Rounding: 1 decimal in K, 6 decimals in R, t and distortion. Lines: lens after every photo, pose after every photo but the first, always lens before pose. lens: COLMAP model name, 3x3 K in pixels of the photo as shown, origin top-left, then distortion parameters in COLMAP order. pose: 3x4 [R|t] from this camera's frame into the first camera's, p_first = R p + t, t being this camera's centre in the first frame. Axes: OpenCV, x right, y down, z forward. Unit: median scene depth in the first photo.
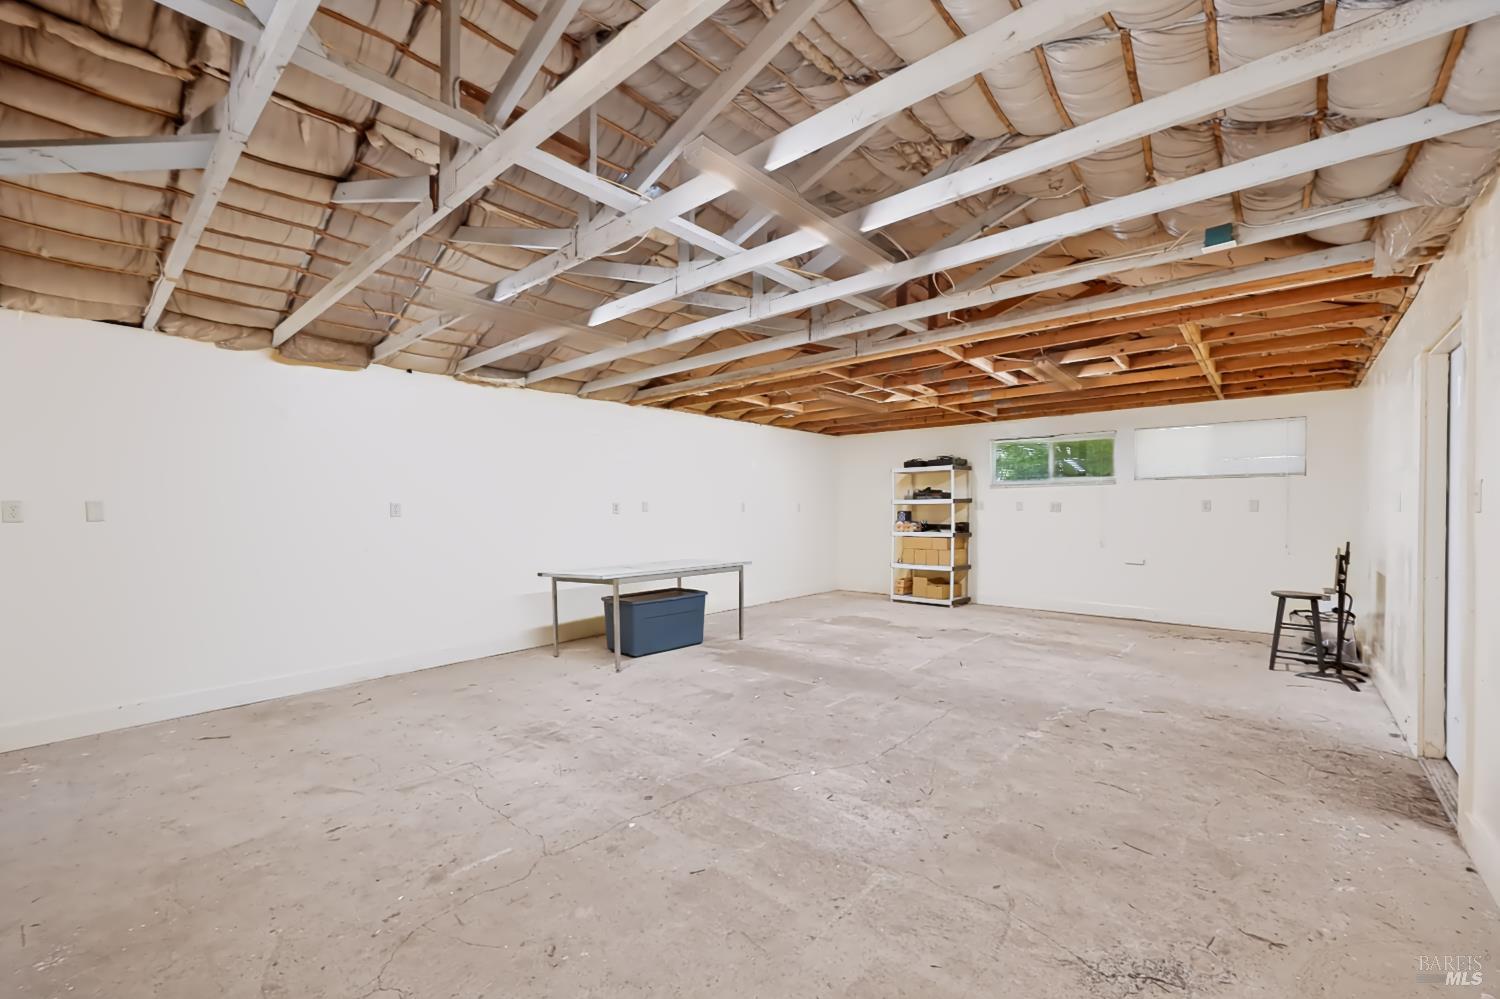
lens RADIAL K [[603.4, 0, 753.7], [0, 603.4, 505.6], [0, 0, 1]] dist [-0.002885, -0.000283]
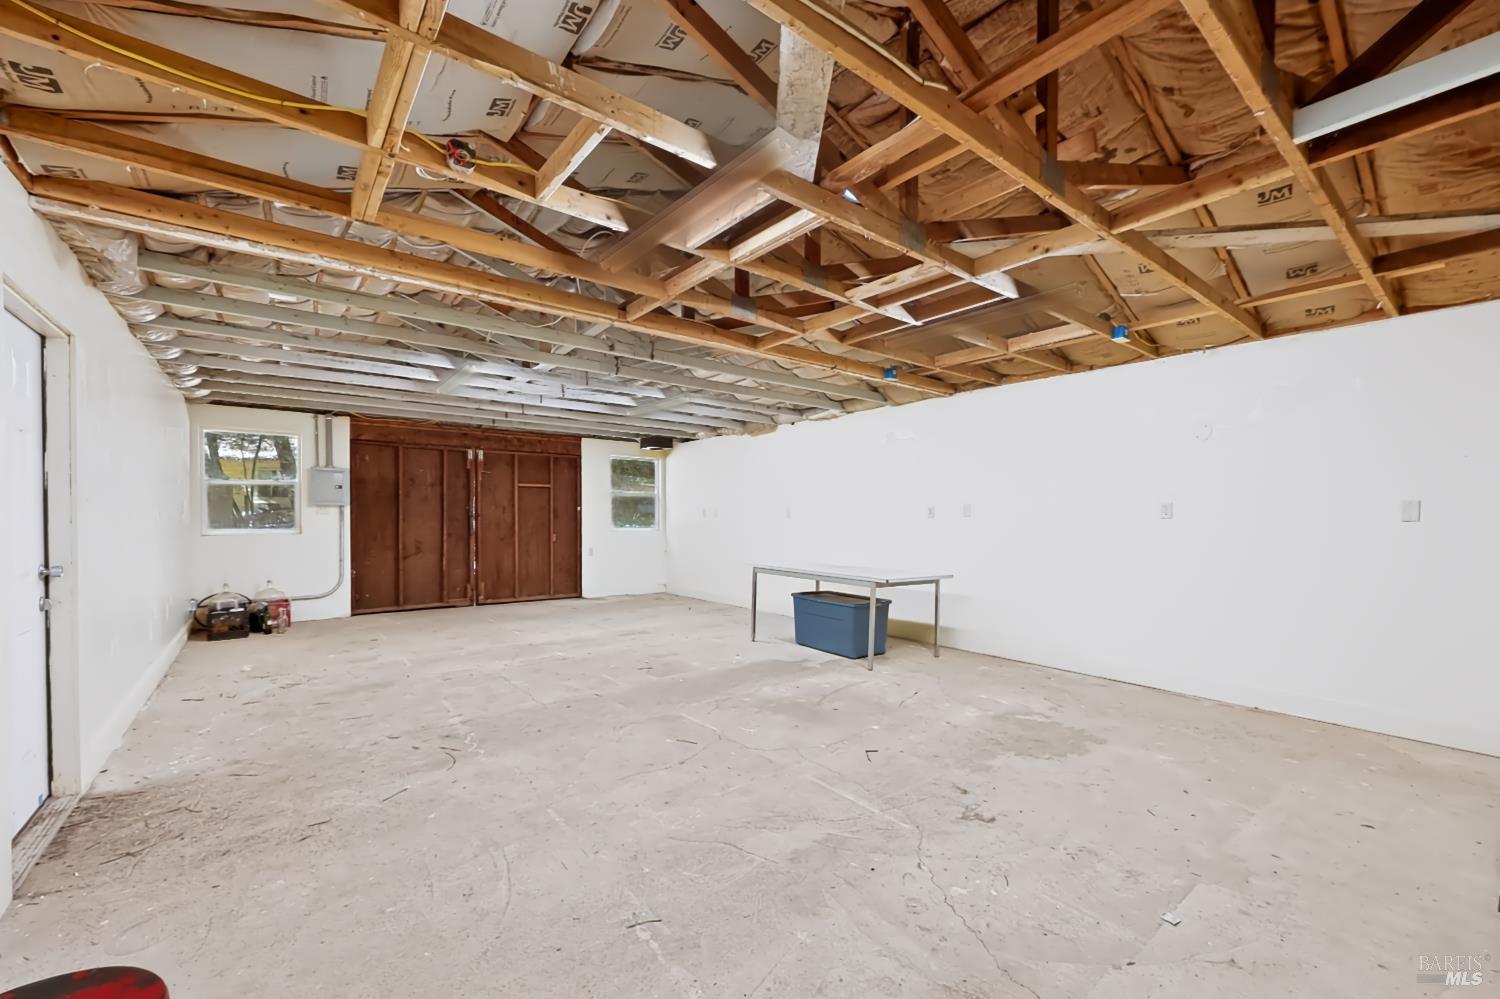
lens RADIAL K [[603.4, 0, 752.9], [0, 603.4, 510.0], [0, 0, 1]] dist [-0.002885, -0.000283]
pose [[-0.183549, -0.001466, -0.983010, 1.410989], [0.005744, 0.999980, -0.002564, 0.002427], [0.982994, -0.006117, -0.183537, 1.692078]]
